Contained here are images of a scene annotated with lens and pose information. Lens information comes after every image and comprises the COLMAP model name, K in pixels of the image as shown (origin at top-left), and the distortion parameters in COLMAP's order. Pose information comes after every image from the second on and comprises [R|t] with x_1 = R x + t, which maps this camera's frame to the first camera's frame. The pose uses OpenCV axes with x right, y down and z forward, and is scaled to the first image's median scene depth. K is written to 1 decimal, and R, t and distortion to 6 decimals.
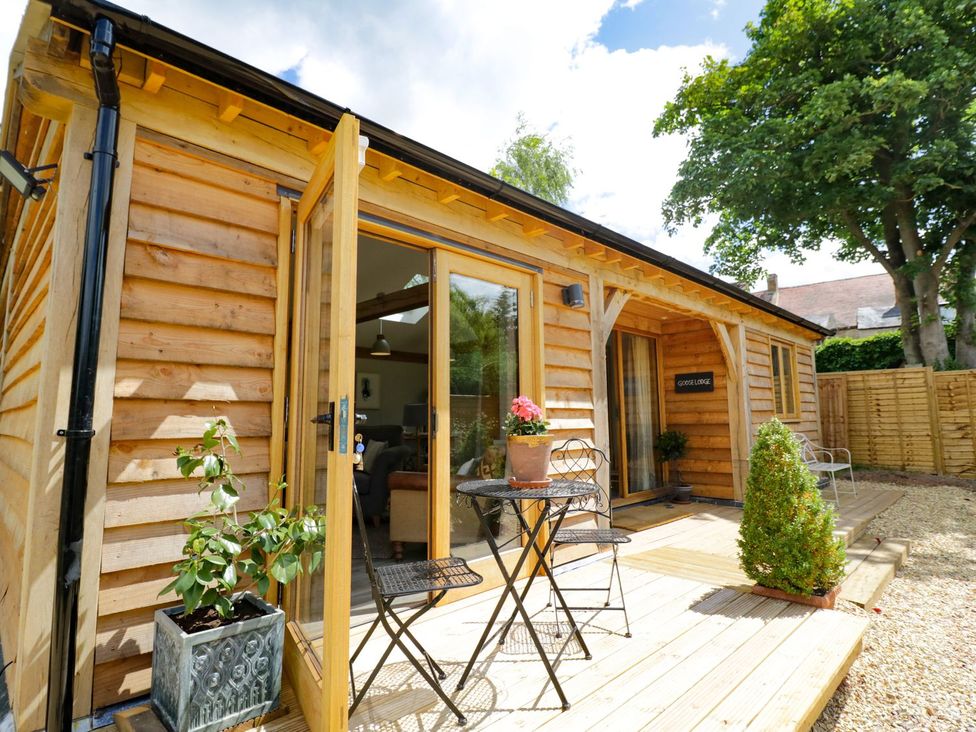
lens RADIAL K [[509.6, 0, 490.1], [0, 509.6, 361.1], [0, 0, 1]] dist [-0.004950, -0.009261]
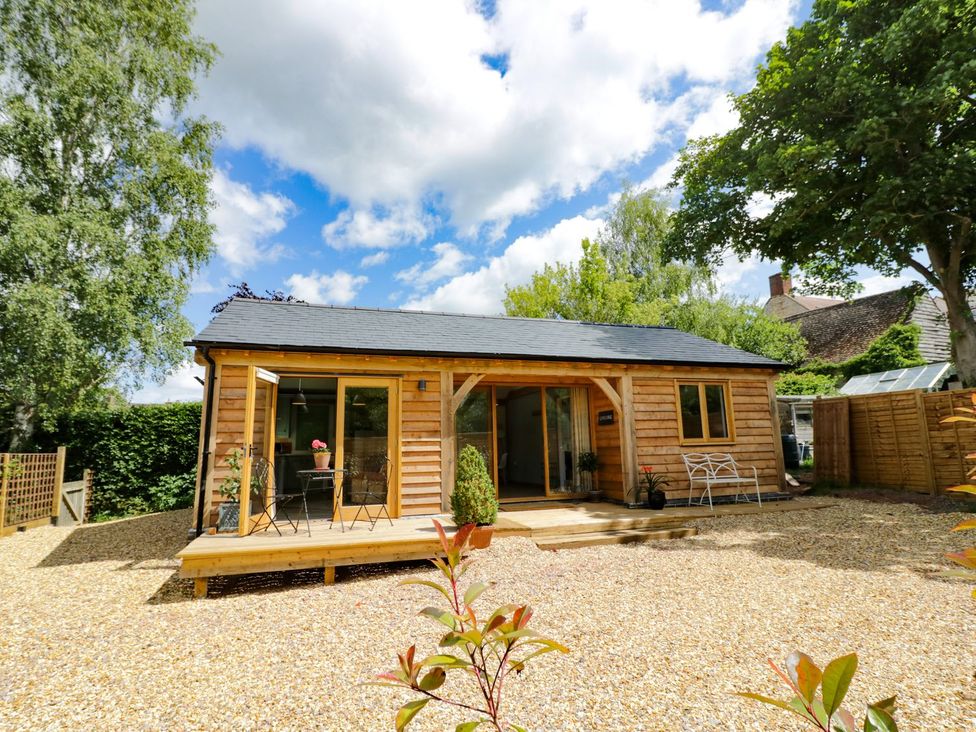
lens RADIAL K [[509.6, 0, 495.1], [0, 509.6, 361.8], [0, 0, 1]] dist [-0.004950, -0.009261]
pose [[0.908476, -0.079841, -0.410240, 0.686508], [0.060654, 0.996378, -0.059599, -0.044966], [0.413512, 0.029261, 0.910028, -0.397755]]
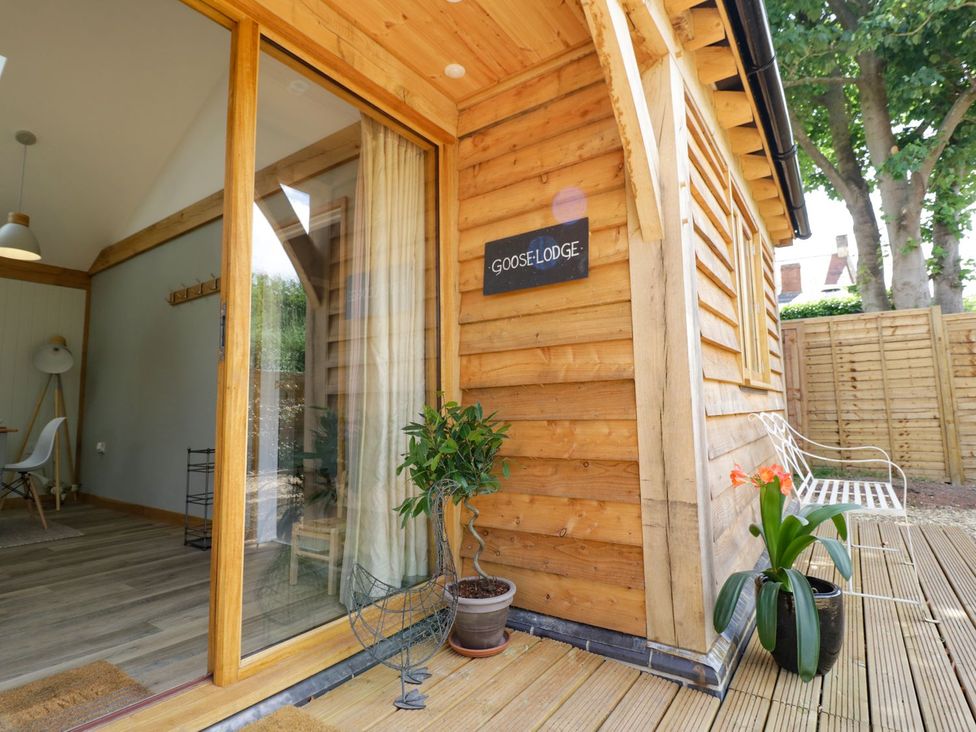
lens RADIAL K [[509.6, 0, 478.9], [0, 509.6, 361.6], [0, 0, 1]] dist [-0.004950, -0.009261]
pose [[0.986082, 0.008859, 0.166022, 0.301009], [-0.011837, 0.999786, 0.016958, 0.099499], [-0.165836, -0.018687, 0.985976, 0.656969]]
